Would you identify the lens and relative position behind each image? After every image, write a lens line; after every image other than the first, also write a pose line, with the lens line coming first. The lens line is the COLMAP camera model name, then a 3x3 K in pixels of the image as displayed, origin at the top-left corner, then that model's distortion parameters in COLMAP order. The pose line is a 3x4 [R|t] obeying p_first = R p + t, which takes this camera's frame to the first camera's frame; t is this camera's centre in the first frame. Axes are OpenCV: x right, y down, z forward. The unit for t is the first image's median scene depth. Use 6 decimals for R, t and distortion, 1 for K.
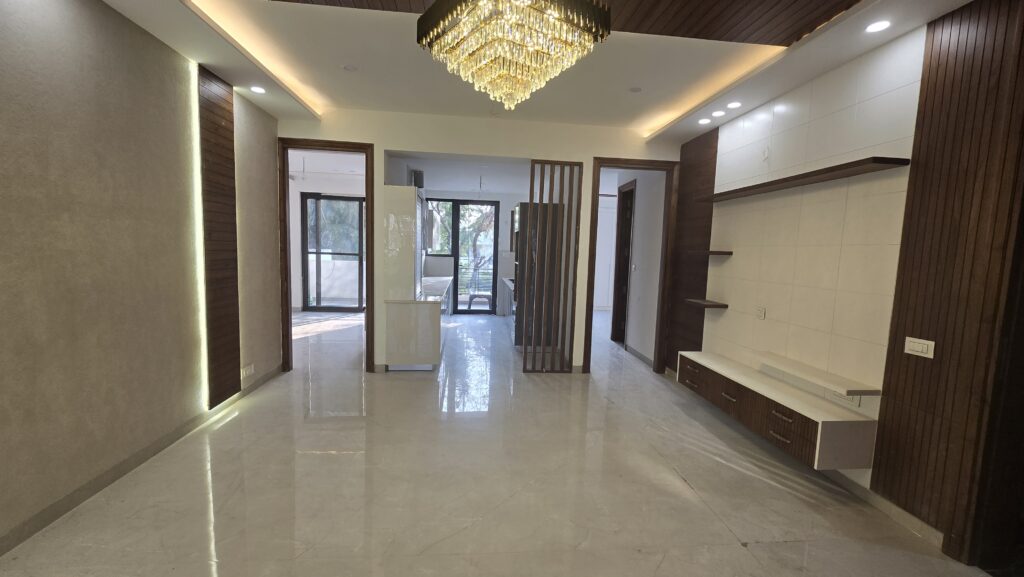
lens RADIAL K [[400.2, 0, 510.4], [0, 400.2, 287.5], [0, 0, 1]] dist [0.000361, 0.000052]
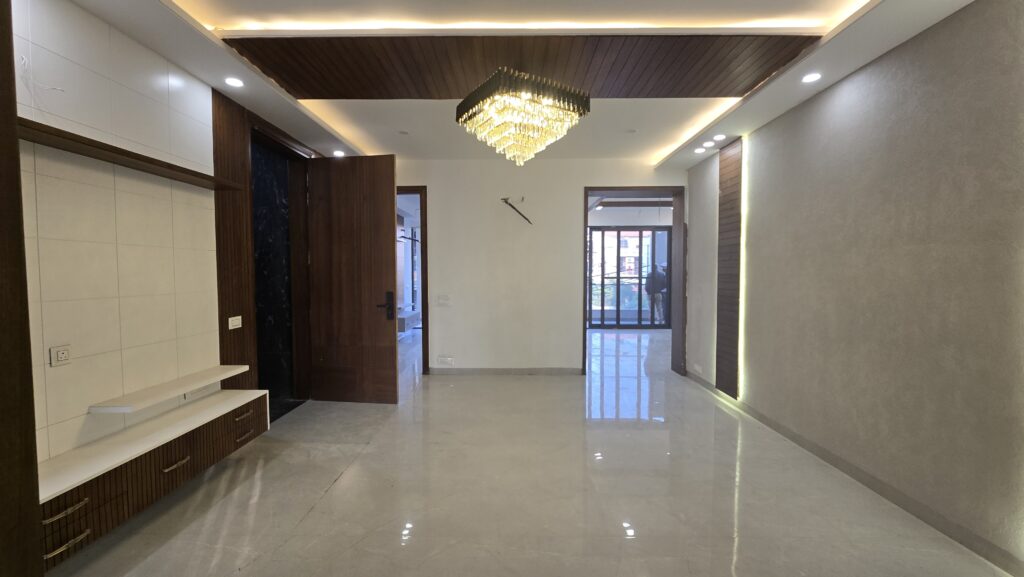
lens RADIAL K [[400.2, 0, 510.9], [0, 400.2, 290.0], [0, 0, 1]] dist [0.000361, 0.000052]
pose [[-0.993157, -0.038192, 0.110361, -0.110086], [-0.022621, 0.990028, 0.139042, -0.160596], [-0.114571, 0.135594, -0.984118, 1.907730]]
